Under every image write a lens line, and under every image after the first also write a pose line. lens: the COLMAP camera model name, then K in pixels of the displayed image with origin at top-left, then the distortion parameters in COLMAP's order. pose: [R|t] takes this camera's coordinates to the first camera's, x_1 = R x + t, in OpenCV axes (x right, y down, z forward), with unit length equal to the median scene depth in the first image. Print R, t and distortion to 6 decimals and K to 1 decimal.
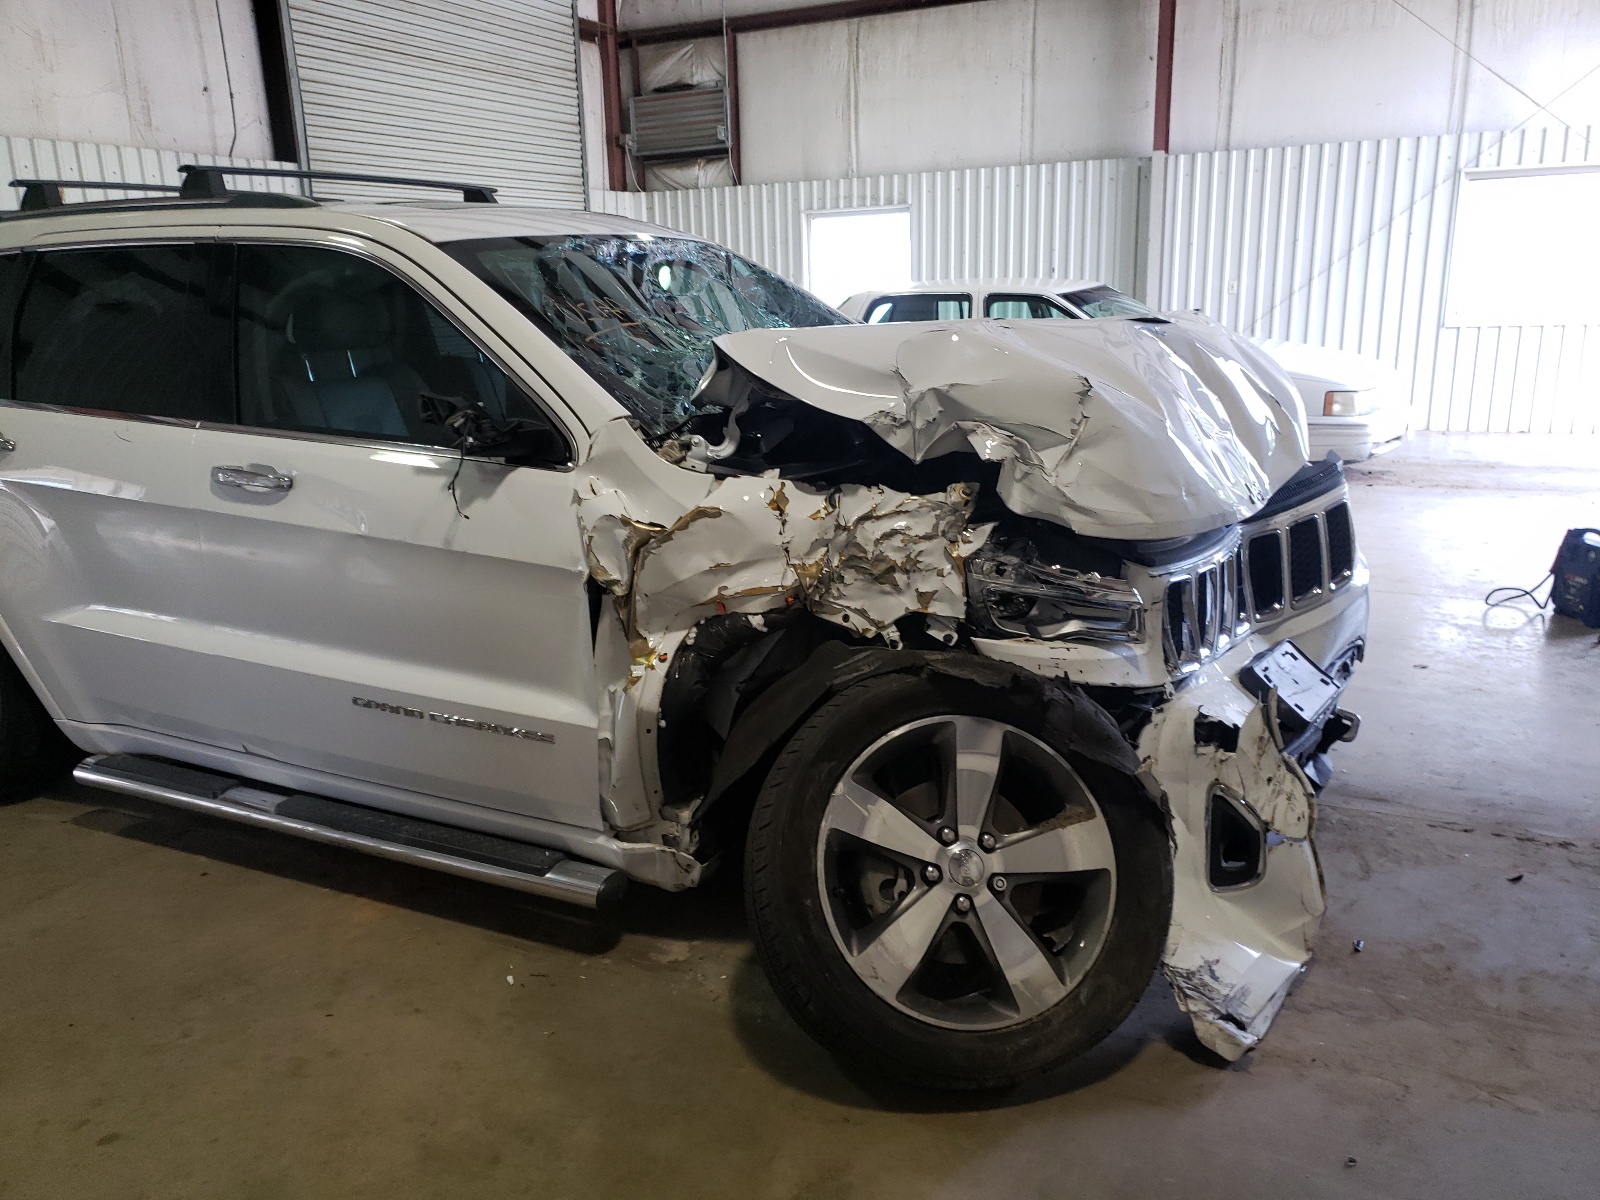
lens RADIAL K [[1229.0, 0, 797.4], [0, 1229.0, 639.5], [0, 0, 1]] dist [-0.001038, 0.031167]
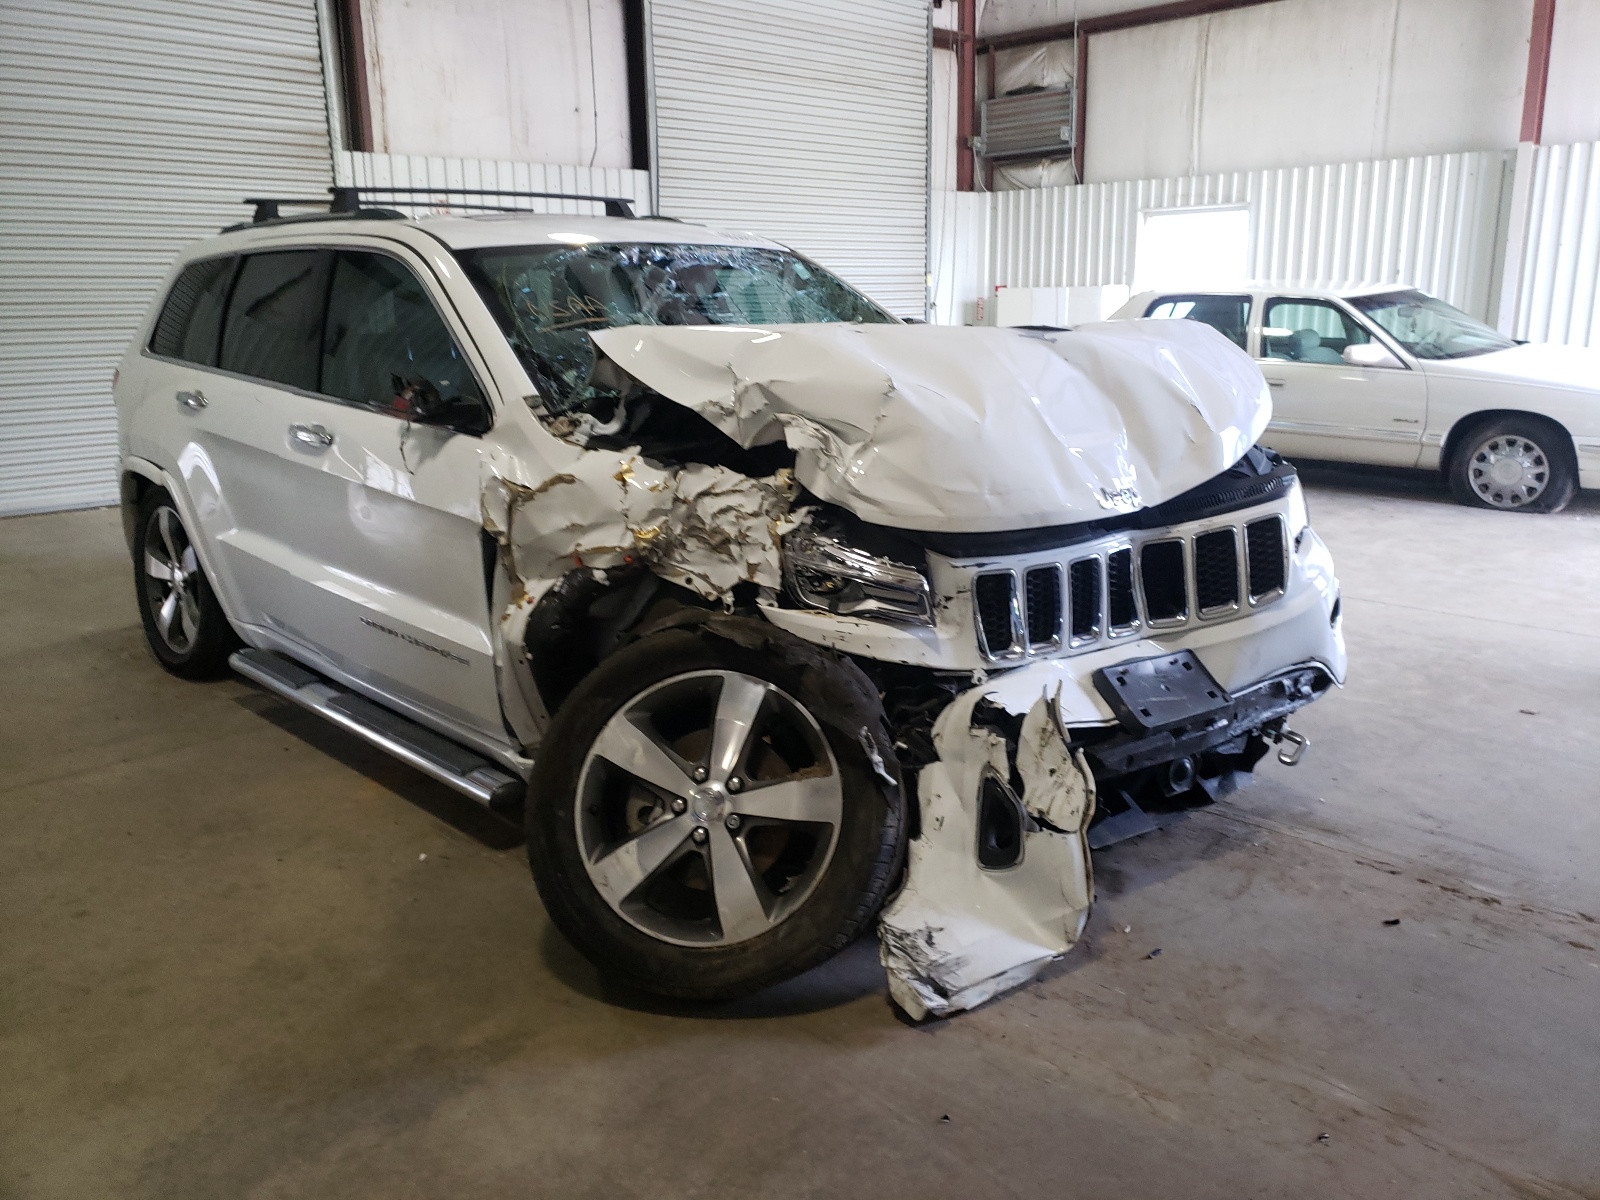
lens RADIAL K [[1216.8, 0, 800.0], [0, 1216.8, 600.0], [0, 0, 1]] dist [0.010822, 0.000088]
pose [[0.951019, 0.090913, -0.295463, 0.473546], [-0.097984, 0.995146, -0.009182, 0.000493], [0.293194, 0.037683, 0.955310, -0.045189]]
